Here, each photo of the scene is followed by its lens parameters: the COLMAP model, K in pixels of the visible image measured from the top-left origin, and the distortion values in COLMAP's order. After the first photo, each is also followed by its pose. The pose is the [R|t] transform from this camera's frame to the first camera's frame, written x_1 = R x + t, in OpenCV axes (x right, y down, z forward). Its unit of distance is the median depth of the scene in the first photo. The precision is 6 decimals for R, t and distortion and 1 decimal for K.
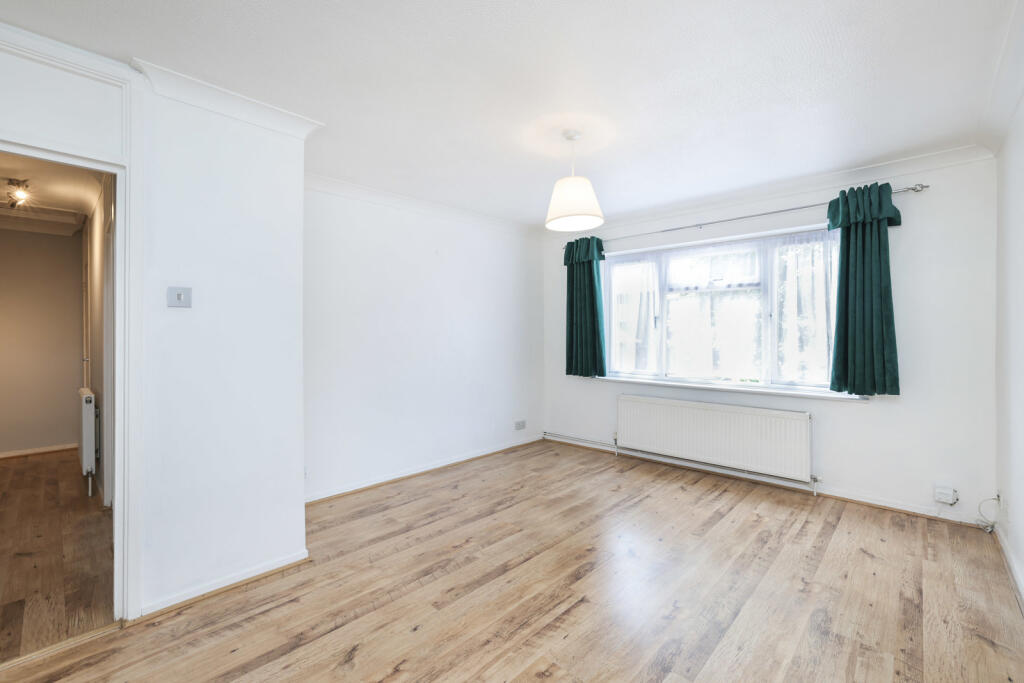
lens RADIAL K [[445.4, 0, 525.8], [0, 445.4, 338.2], [0, 0, 1]] dist [-0.026368, 0.023358]
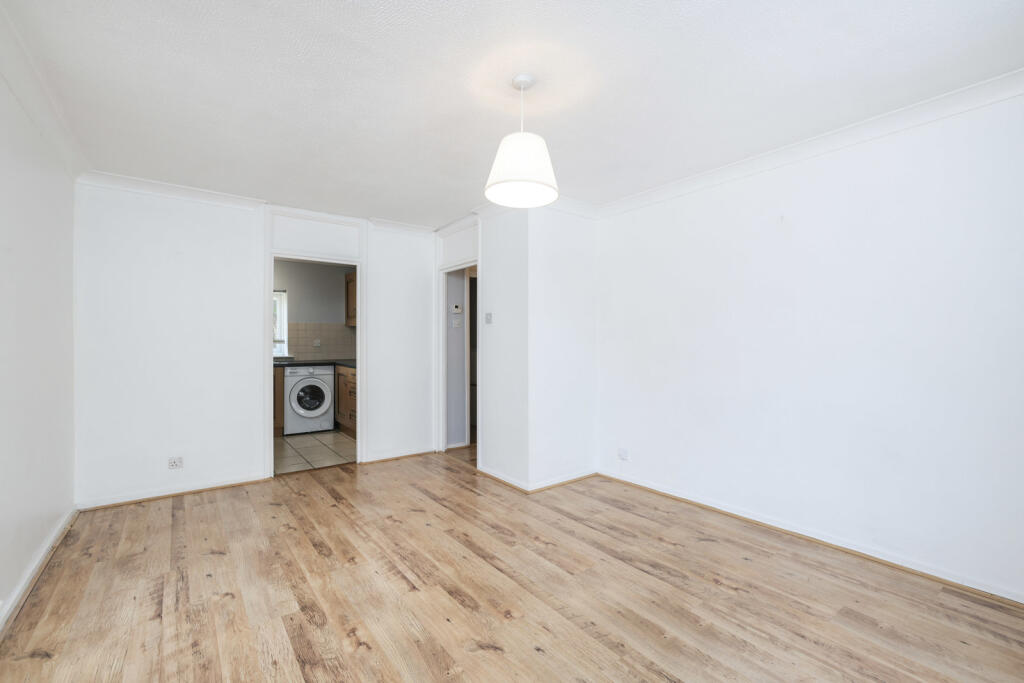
lens RADIAL K [[445.4, 0, 525.8], [0, 445.4, 338.2], [0, 0, 1]] dist [-0.026368, 0.023358]
pose [[-0.168486, -0.004552, -0.985693, 0.859763], [-0.003461, 0.999986, -0.004026, -0.013905], [0.985698, 0.002733, -0.168500, 1.079309]]
